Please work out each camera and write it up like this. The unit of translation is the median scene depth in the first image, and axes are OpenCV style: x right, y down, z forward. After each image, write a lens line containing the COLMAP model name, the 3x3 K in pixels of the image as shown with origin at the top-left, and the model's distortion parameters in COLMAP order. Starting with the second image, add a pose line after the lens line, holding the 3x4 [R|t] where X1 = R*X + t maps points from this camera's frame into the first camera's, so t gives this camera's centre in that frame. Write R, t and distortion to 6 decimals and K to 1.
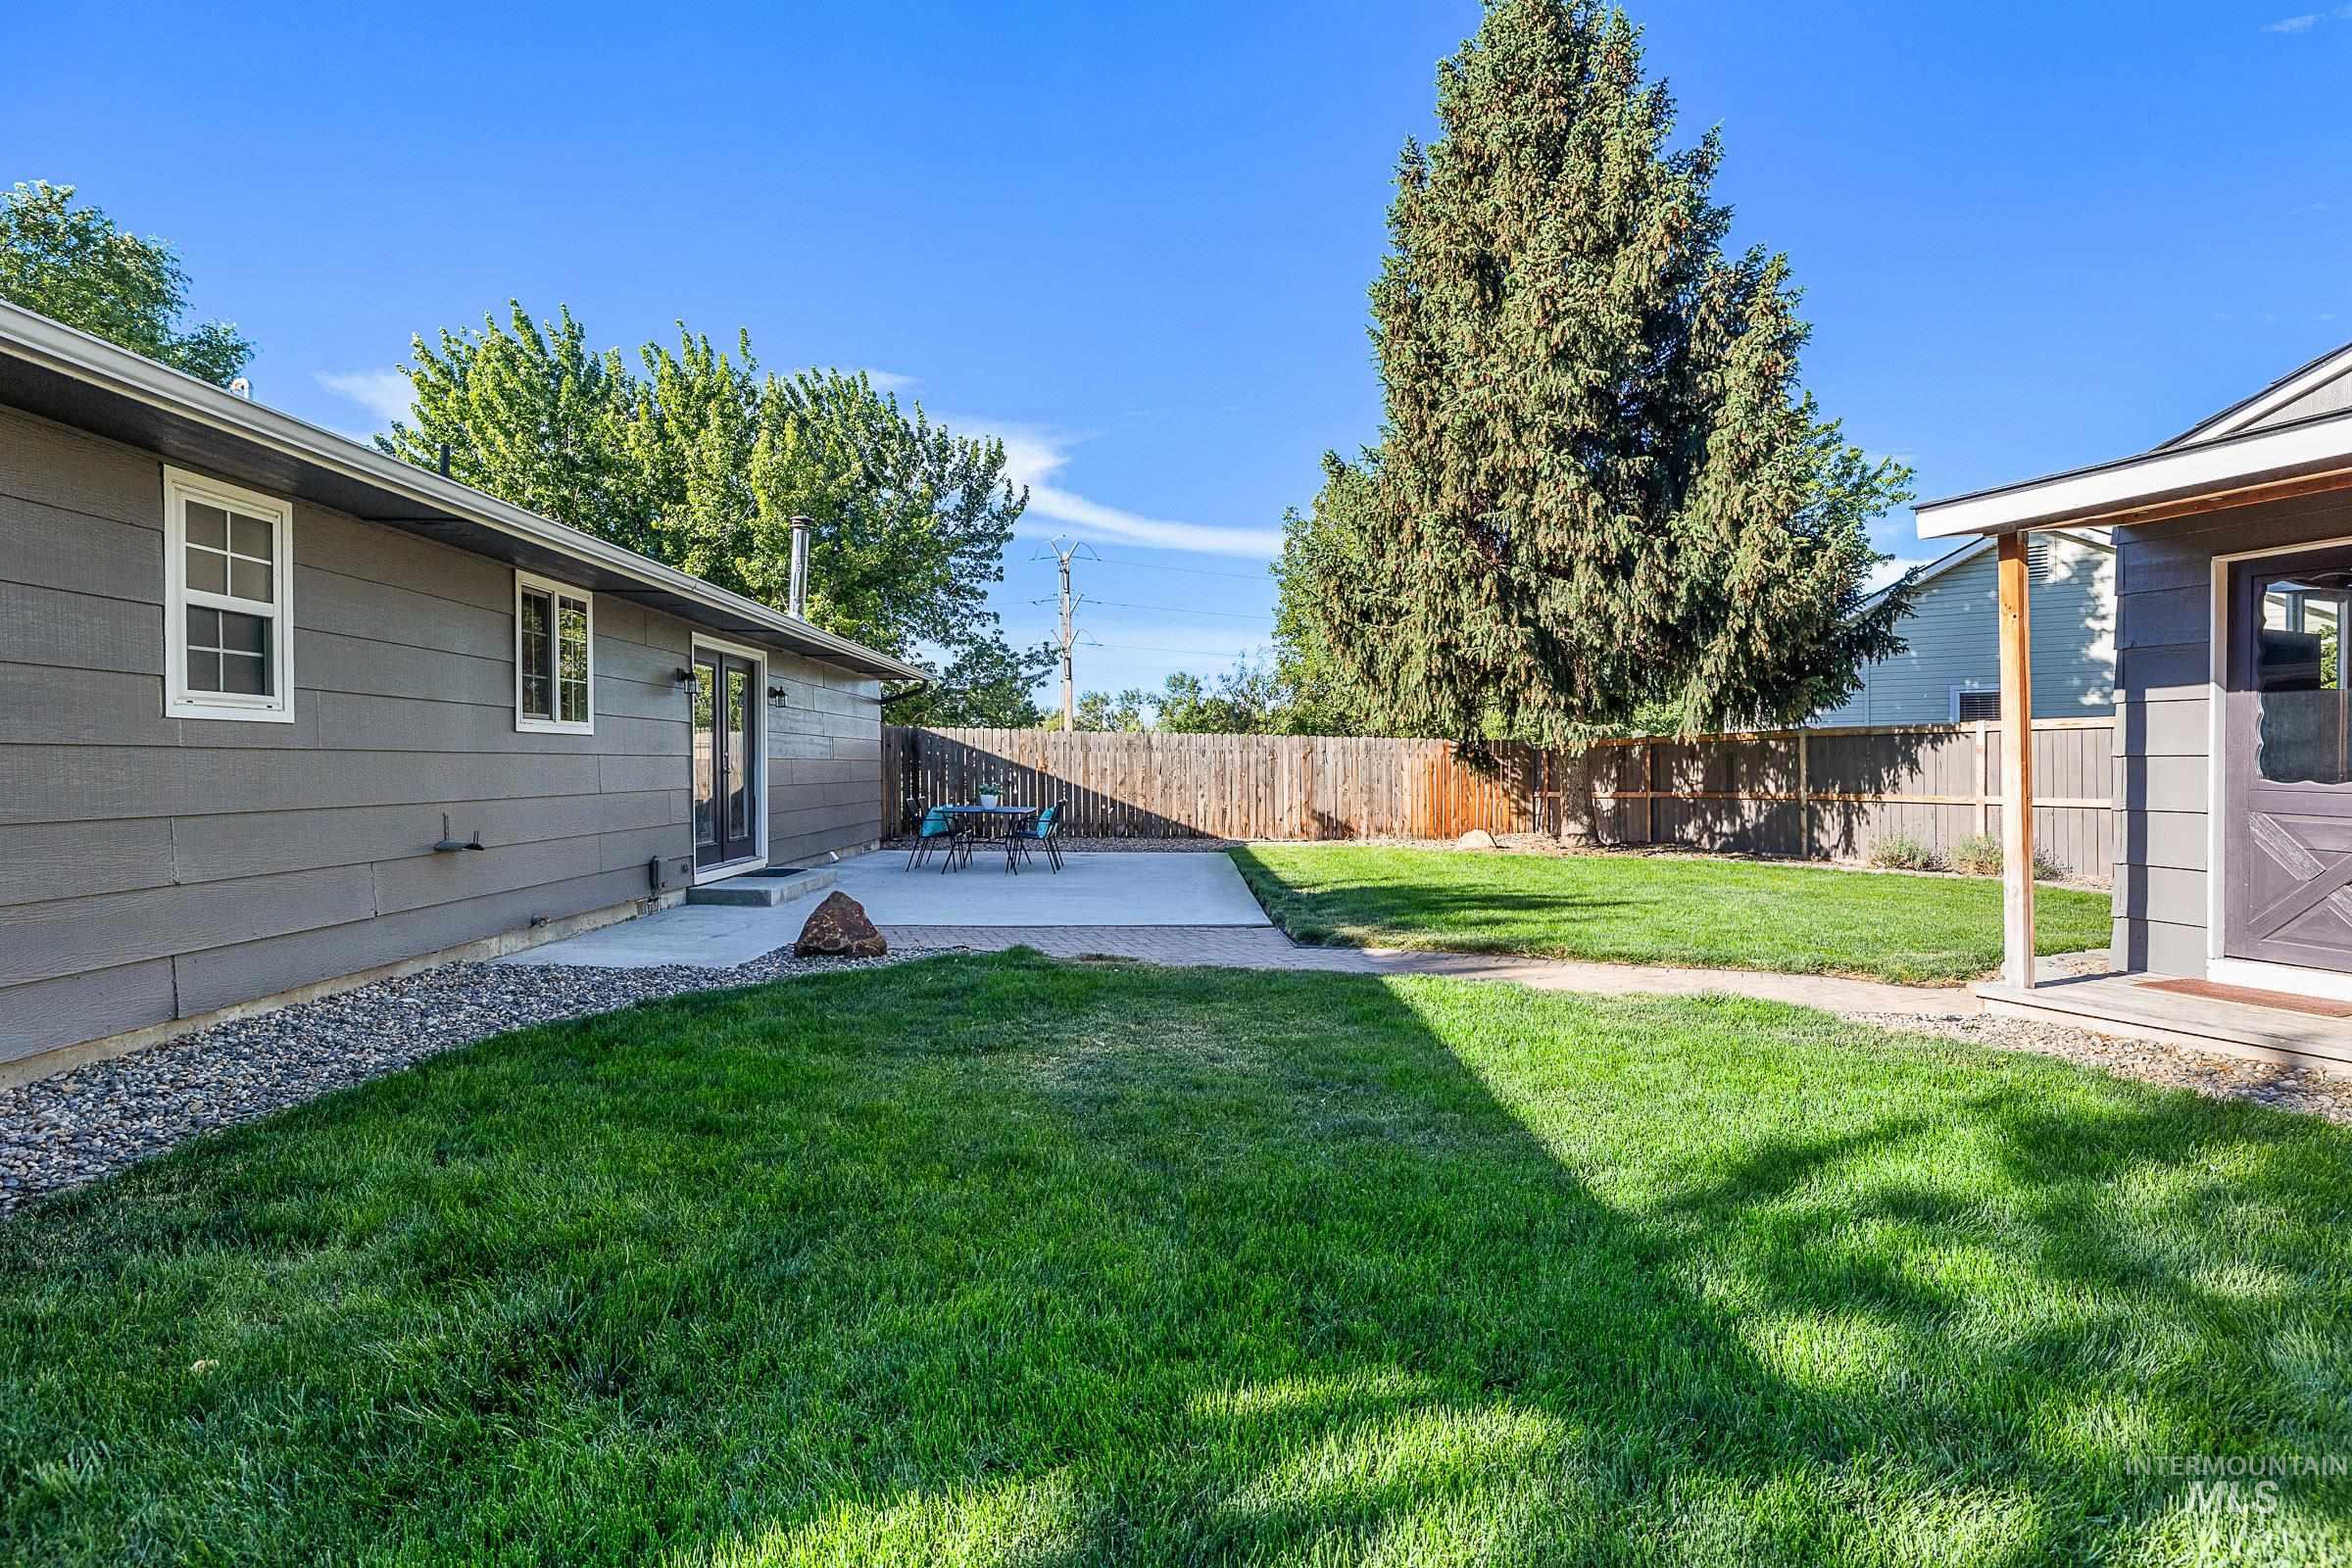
lens RADIAL K [[1198.5, 0, 1176.0], [0, 1198.5, 784.0], [0, 0, 1]] dist [-0.054982, -0.000361]
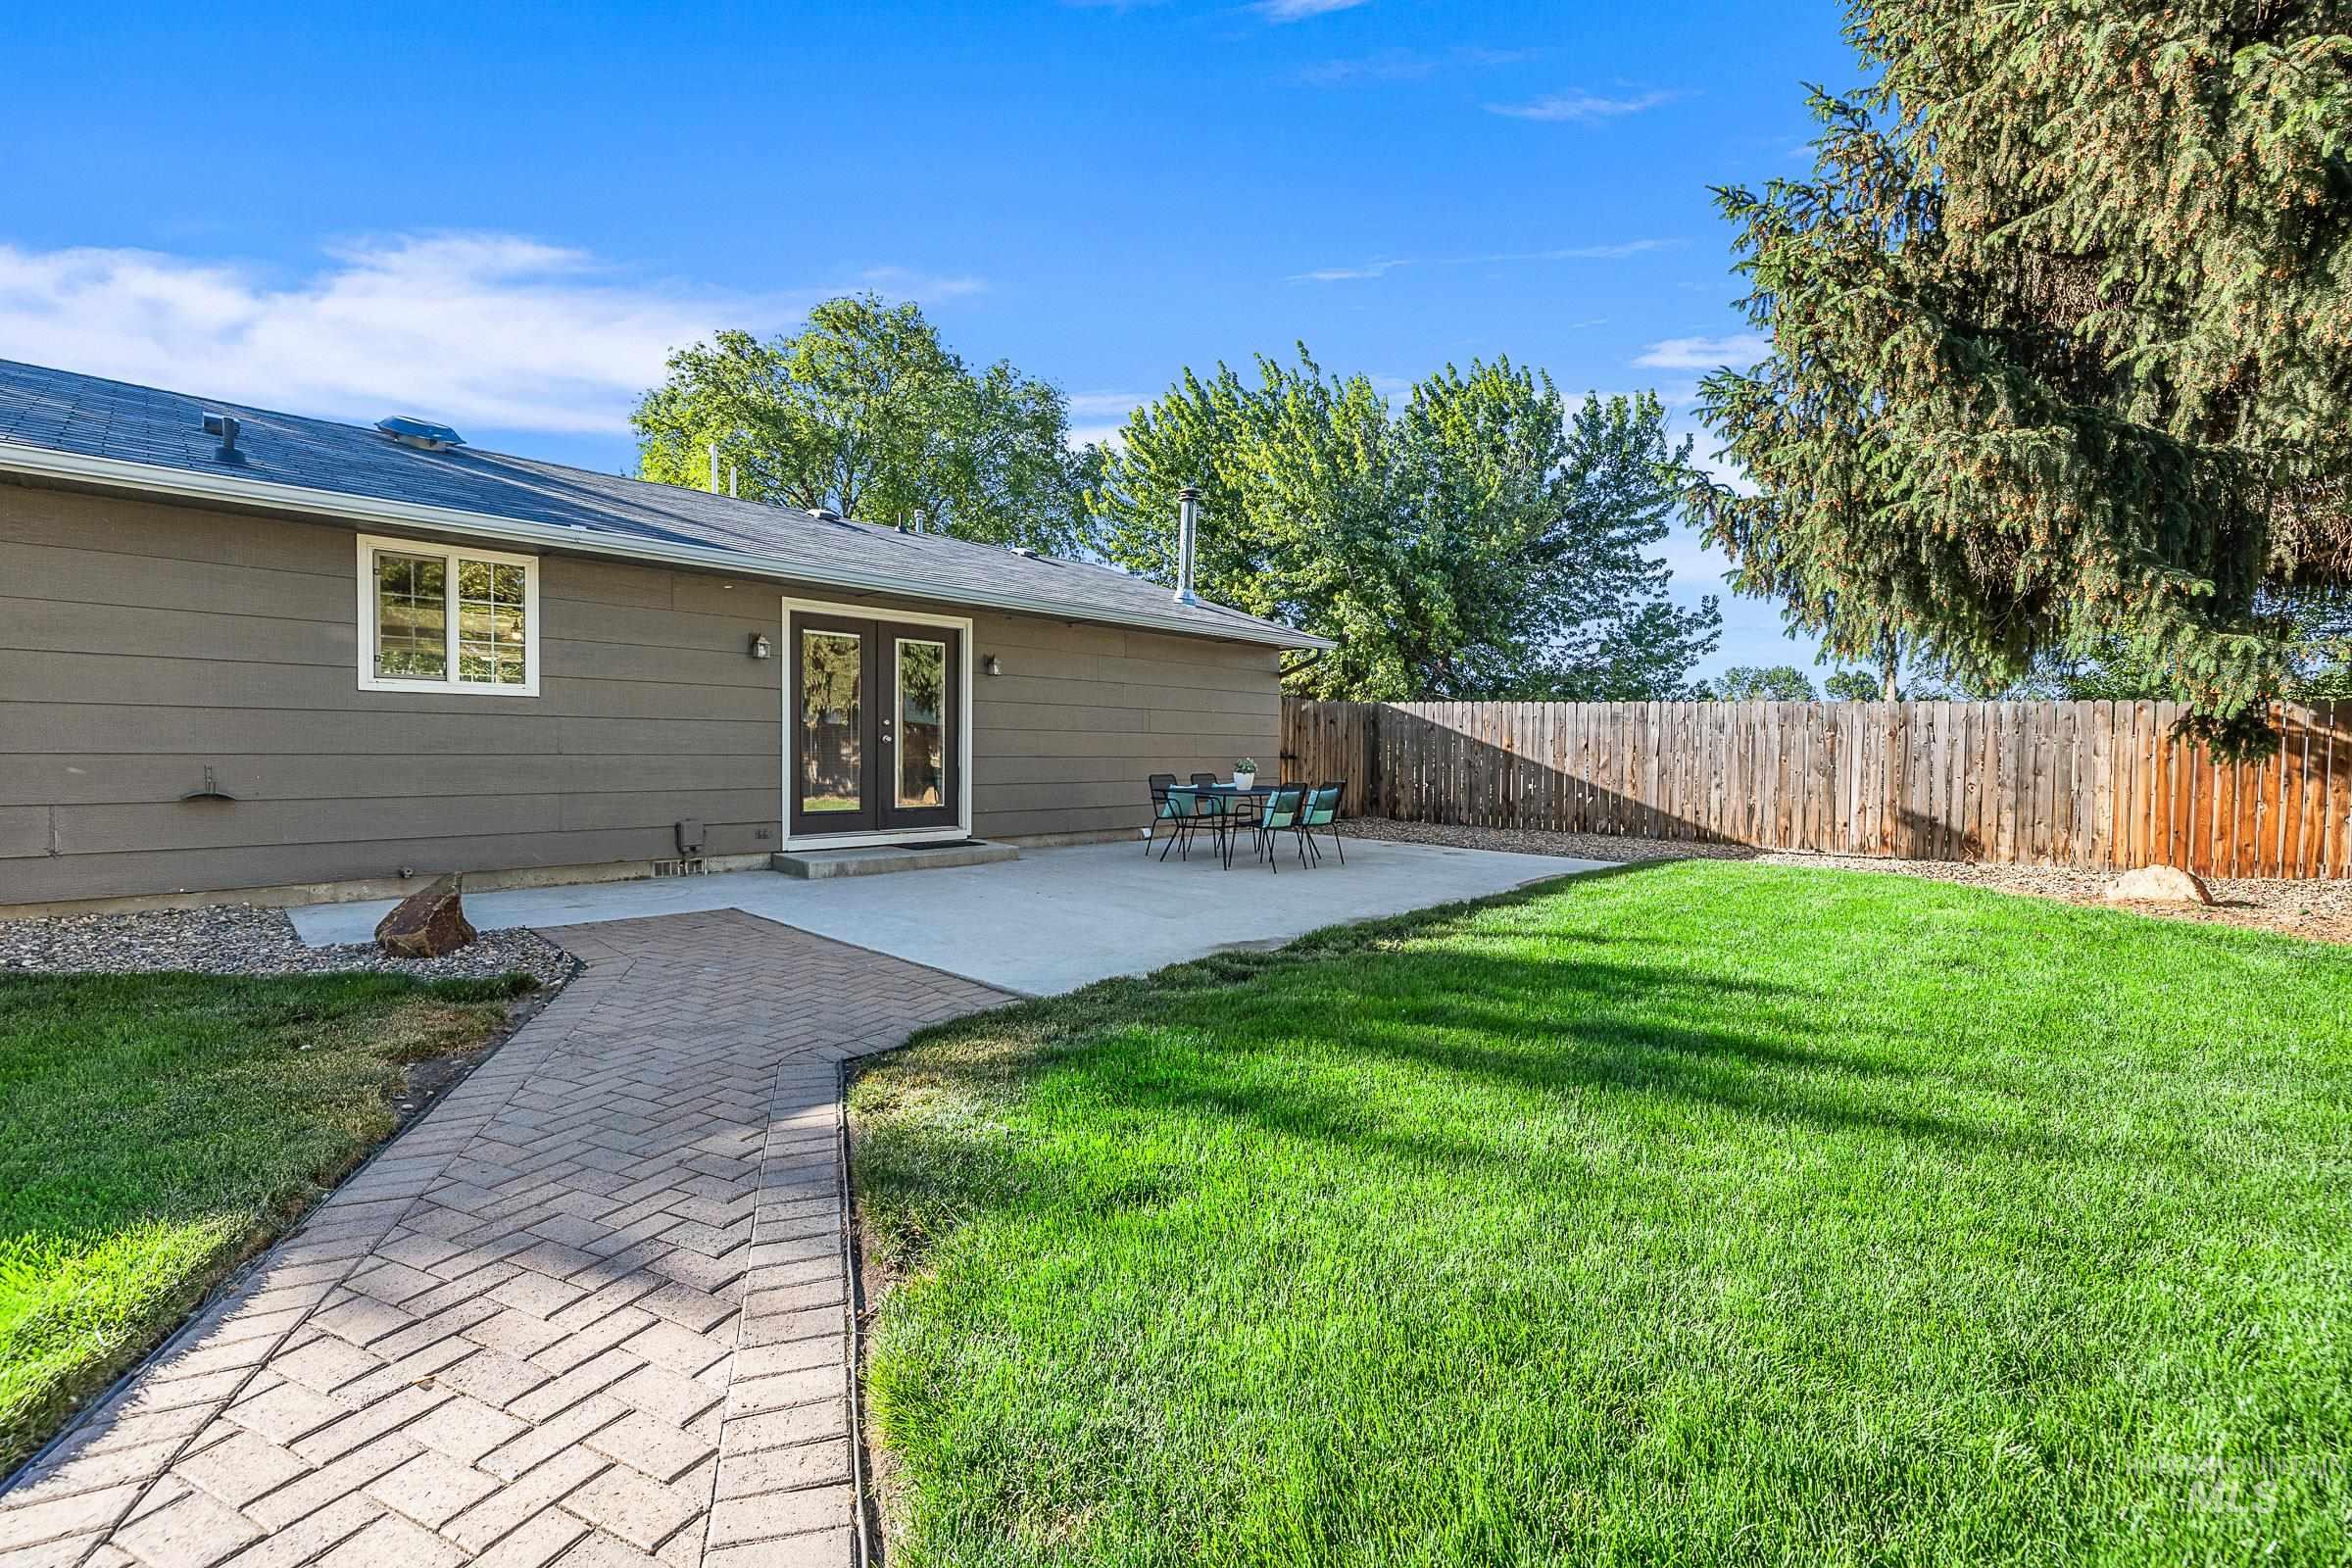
lens RADIAL K [[997.0, 0, 1098.8], [0, 997.0, 759.0], [0, 0, 1]] dist [-0.000188, 0.000039]
pose [[0.701985, 0.017579, -0.711974, 0.272856], [-0.021218, 0.999768, 0.003764, -0.001018], [0.711875, 0.012465, 0.702195, 0.413320]]
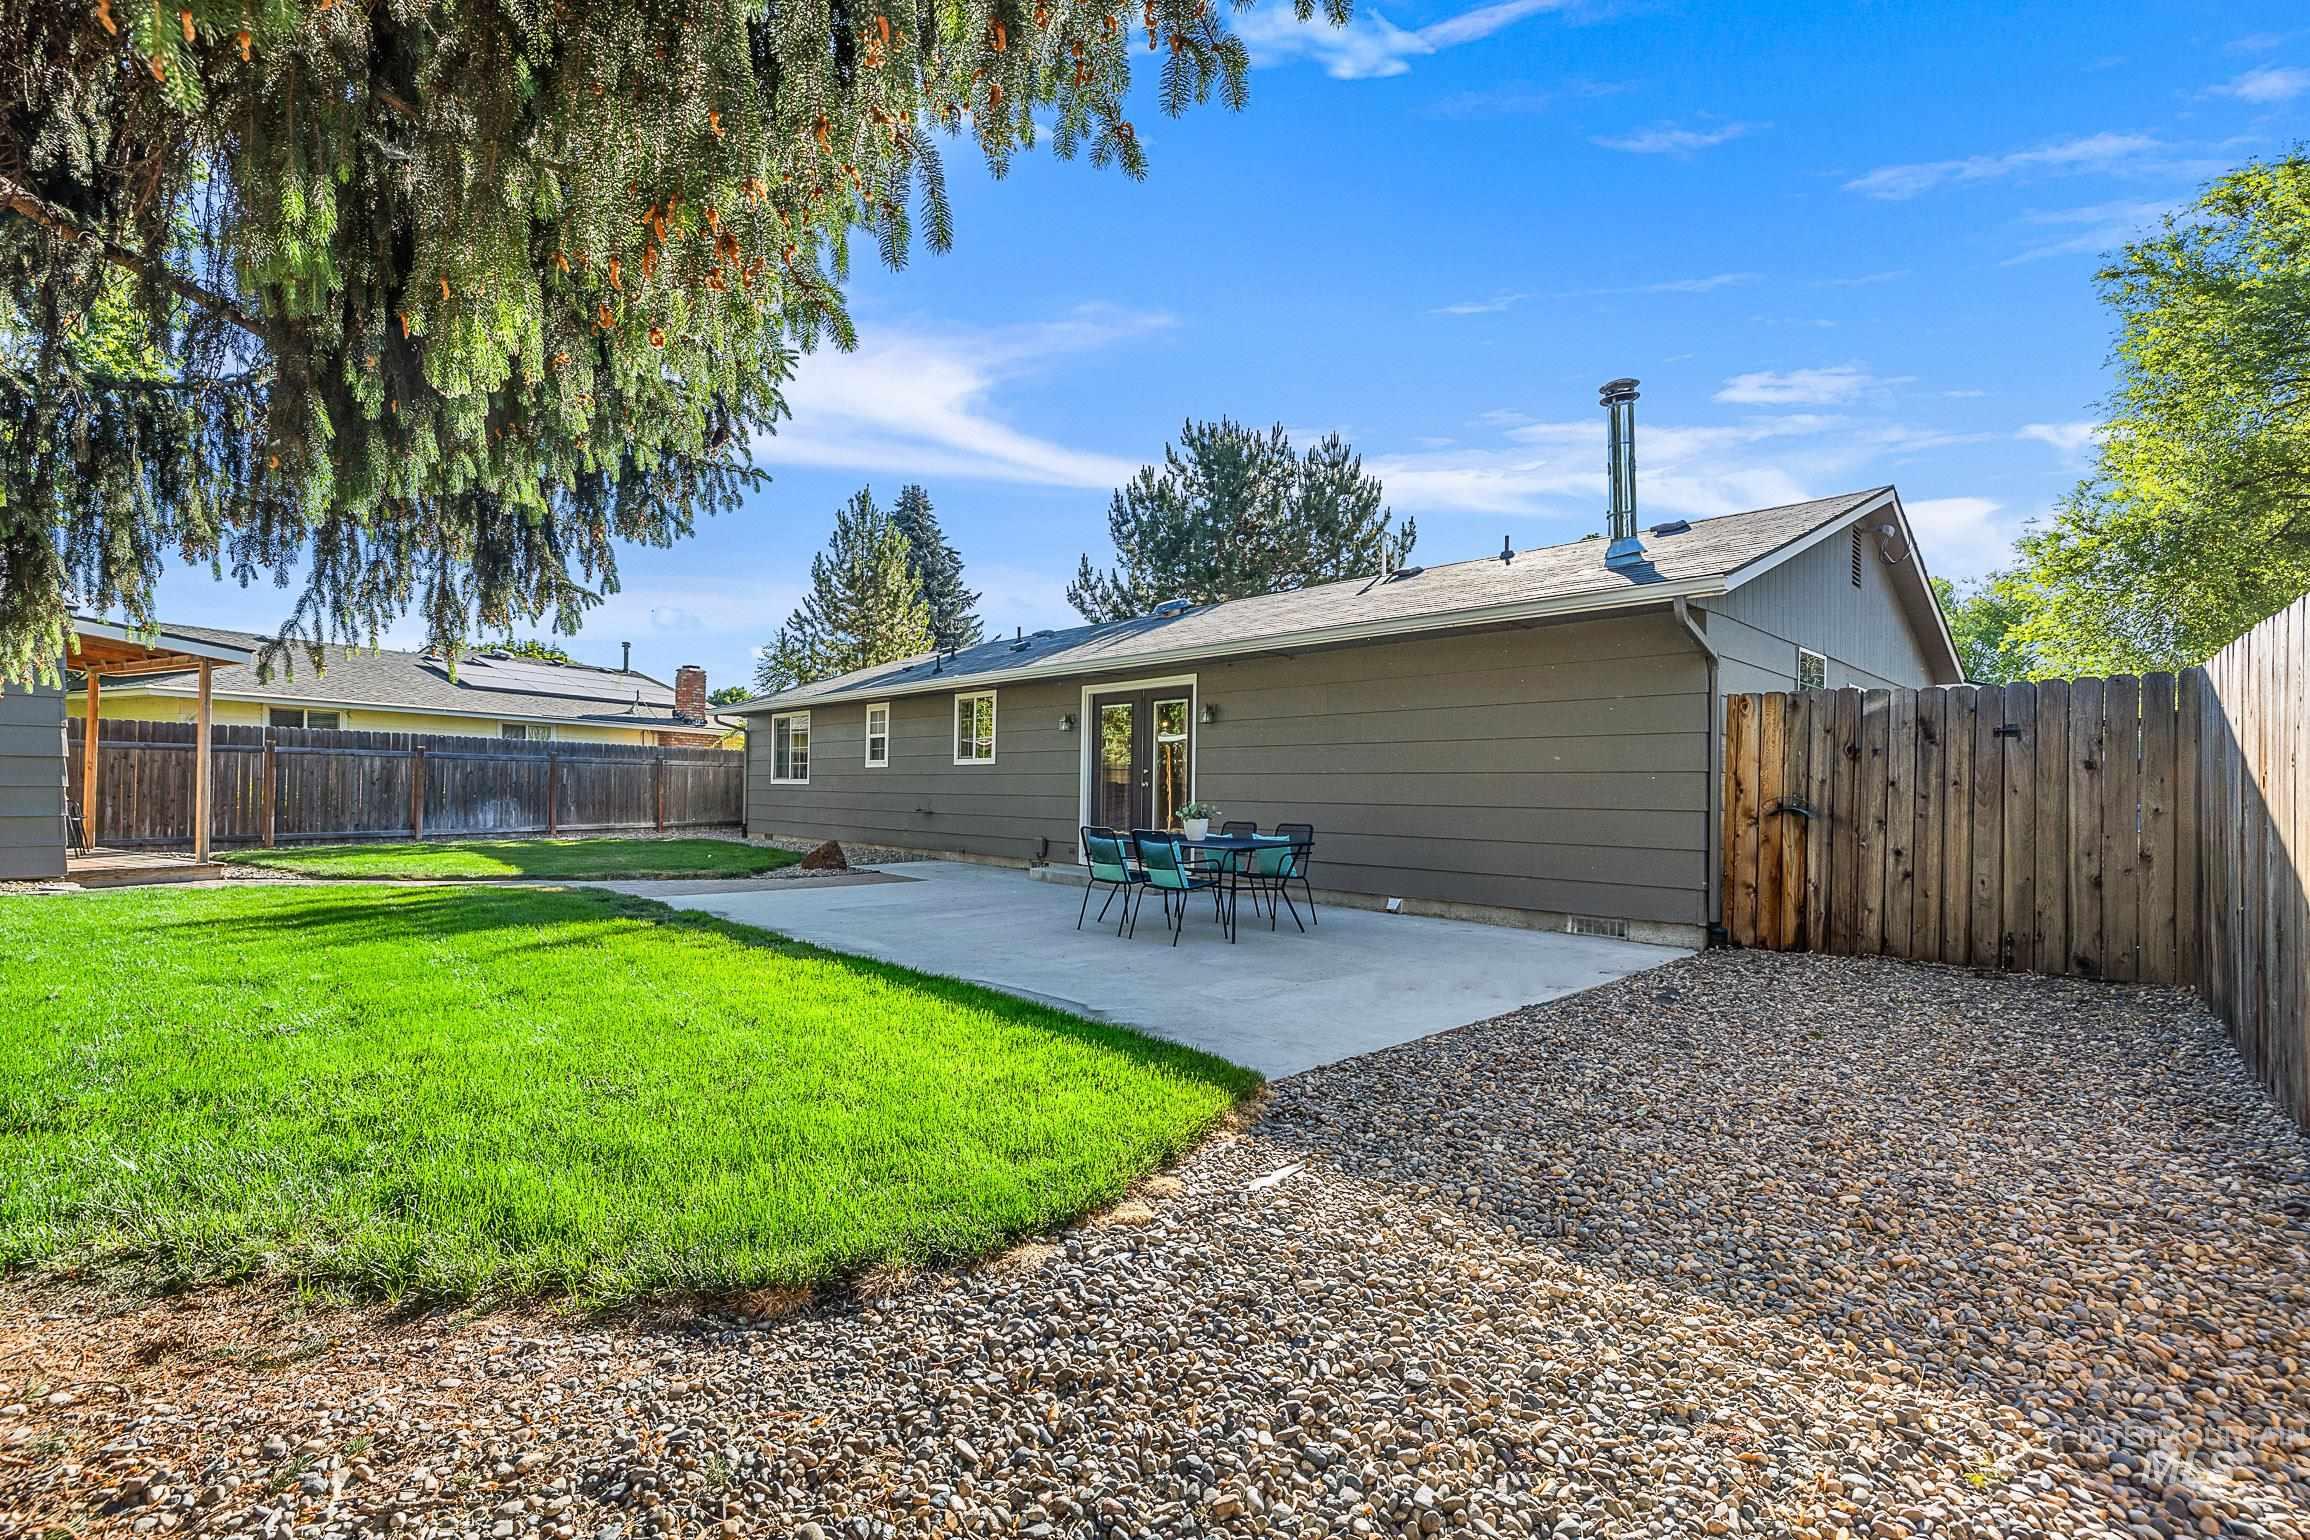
lens RADIAL K [[995.5, 0, 1155.0], [0, 995.5, 770.0], [0, 0, 1]] dist [0.001926, 0.000287]
pose [[-0.736219, -0.032008, -0.675986, 0.241625], [-0.029485, 0.999449, -0.015211, -0.008990], [0.676101, 0.008733, -0.736757, 1.415382]]
